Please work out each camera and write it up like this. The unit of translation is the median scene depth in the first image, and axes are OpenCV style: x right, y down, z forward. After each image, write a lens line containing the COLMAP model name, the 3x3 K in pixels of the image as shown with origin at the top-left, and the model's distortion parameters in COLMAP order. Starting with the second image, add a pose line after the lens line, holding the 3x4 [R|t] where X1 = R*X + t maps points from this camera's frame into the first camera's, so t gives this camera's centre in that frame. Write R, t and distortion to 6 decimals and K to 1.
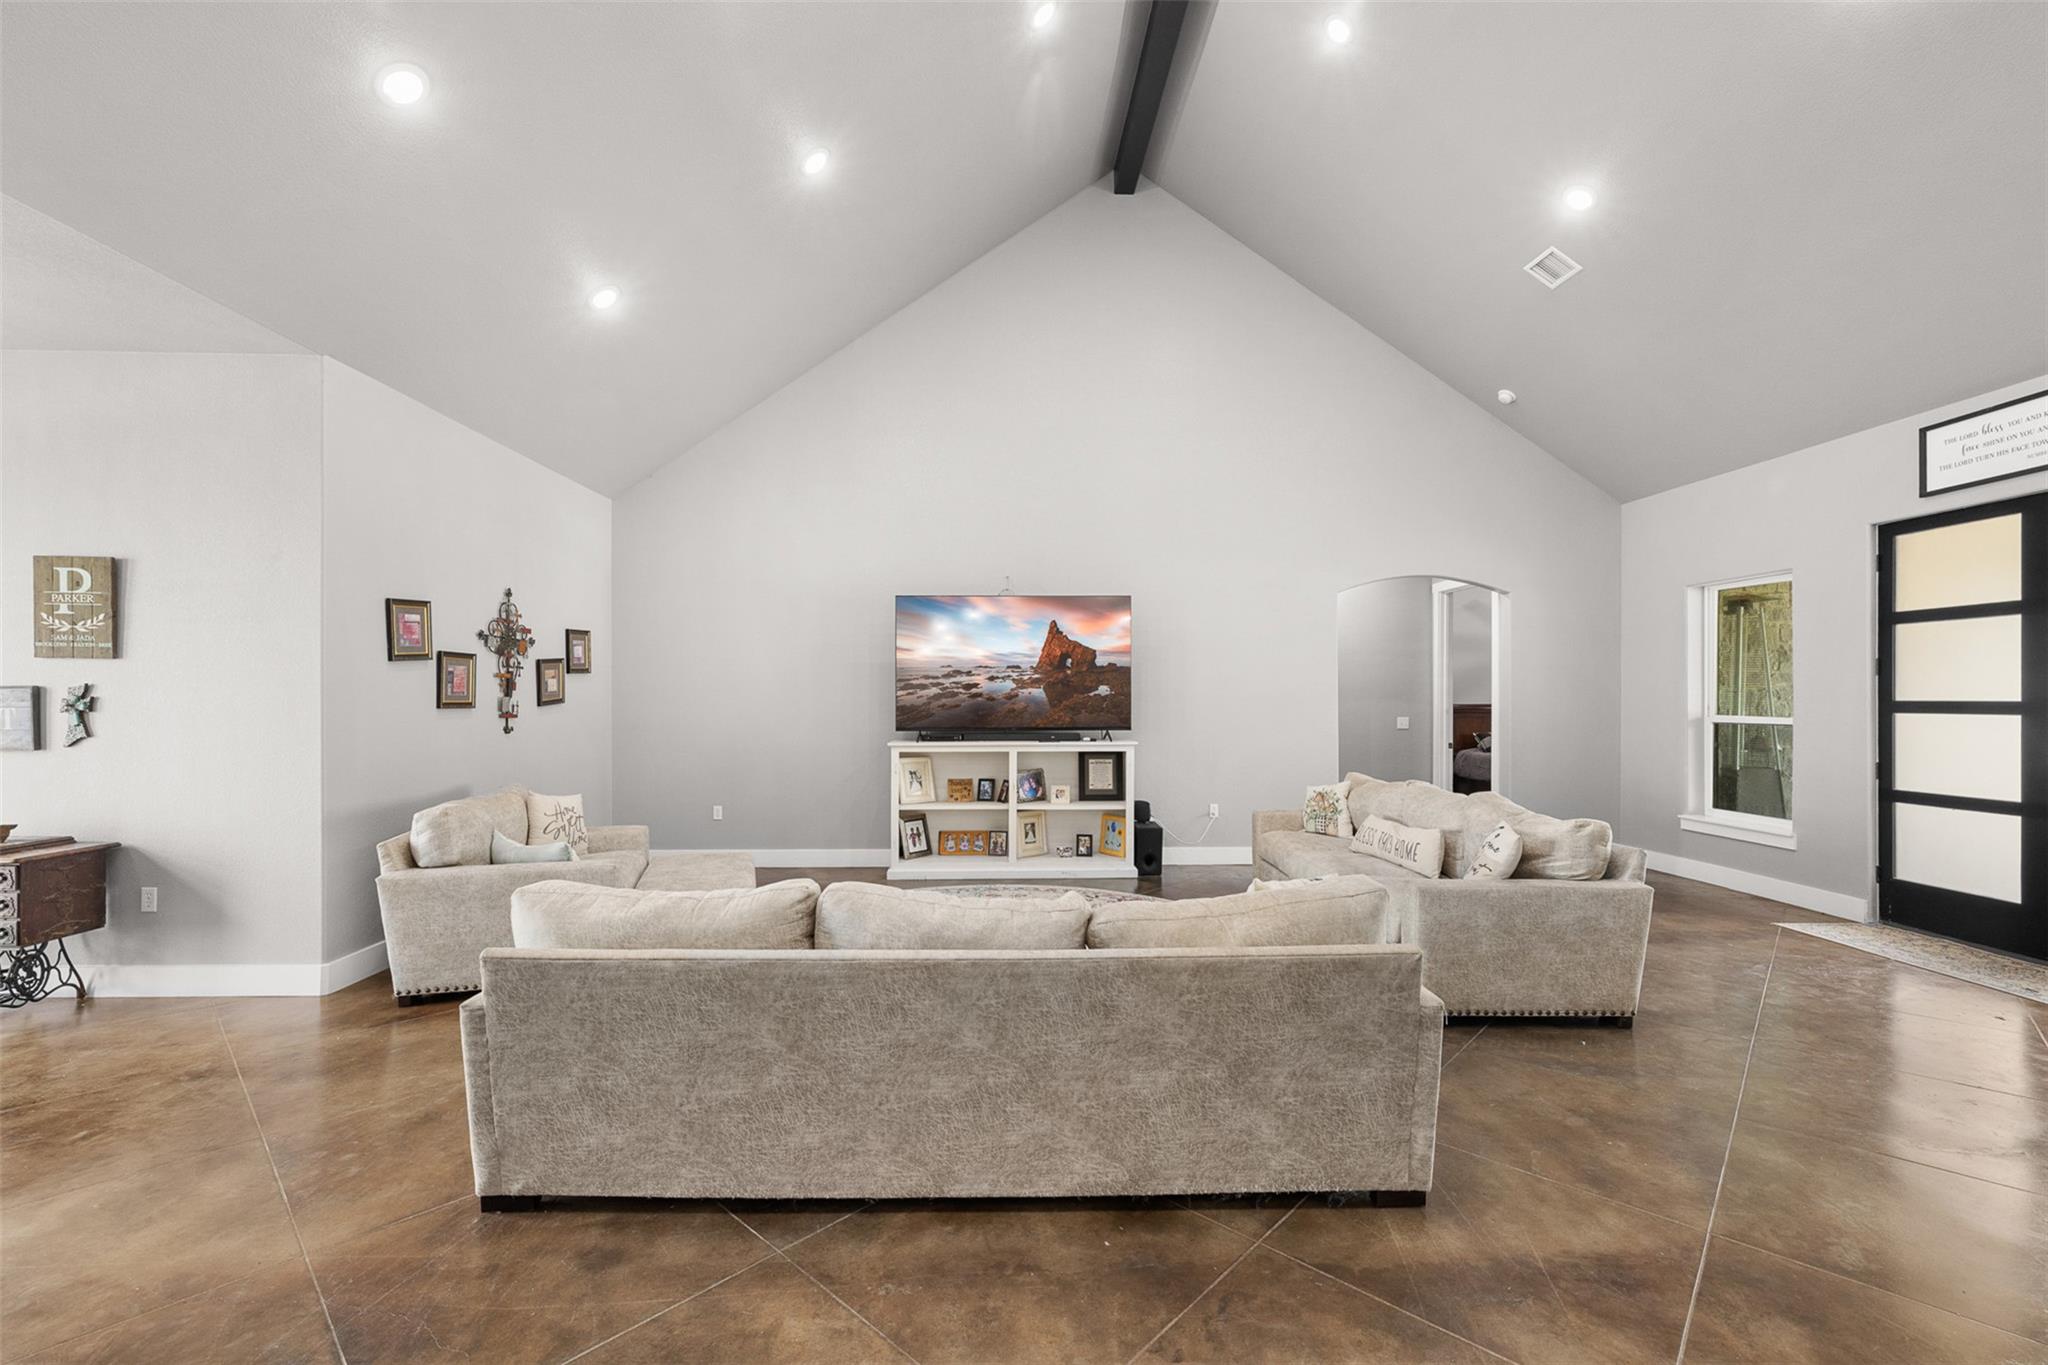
lens RADIAL K [[873.7, 0, 1035.6], [0, 873.7, 688.3], [0, 0, 1]] dist [0.001259, 0.000861]
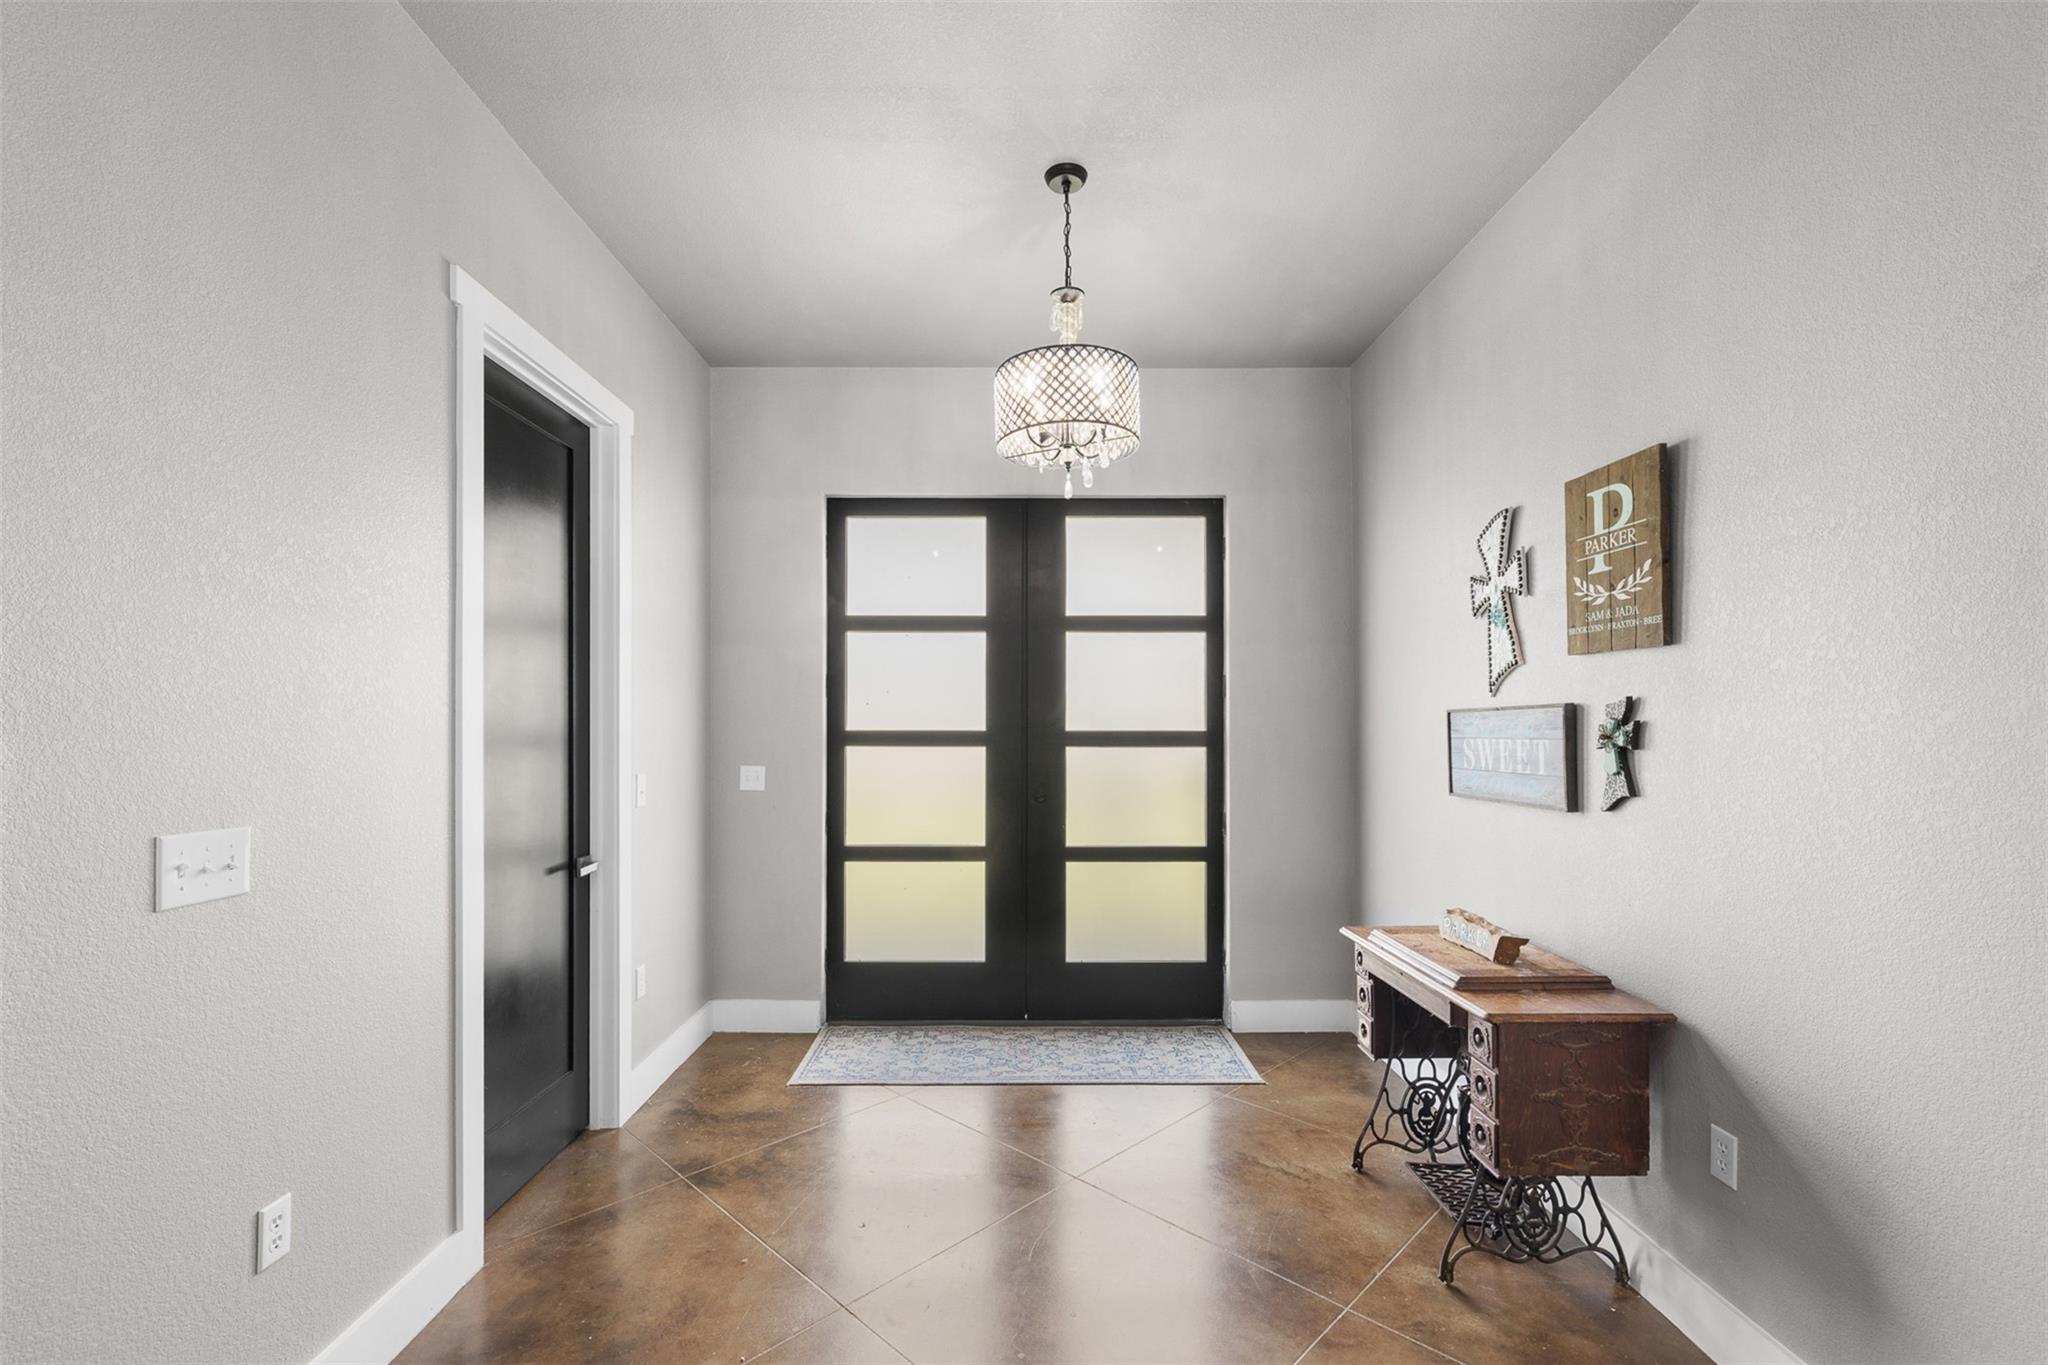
lens RADIAL K [[873.7, 0, 1009.5], [0, 873.7, 725.4], [0, 0, 1]] dist [0.001259, 0.000861]
pose [[-0.028276, 0.001911, -0.999598, -0.541616], [0.002300, 0.999996, 0.001847, 0.010360], [0.999597, -0.002246, -0.028281, 0.639813]]
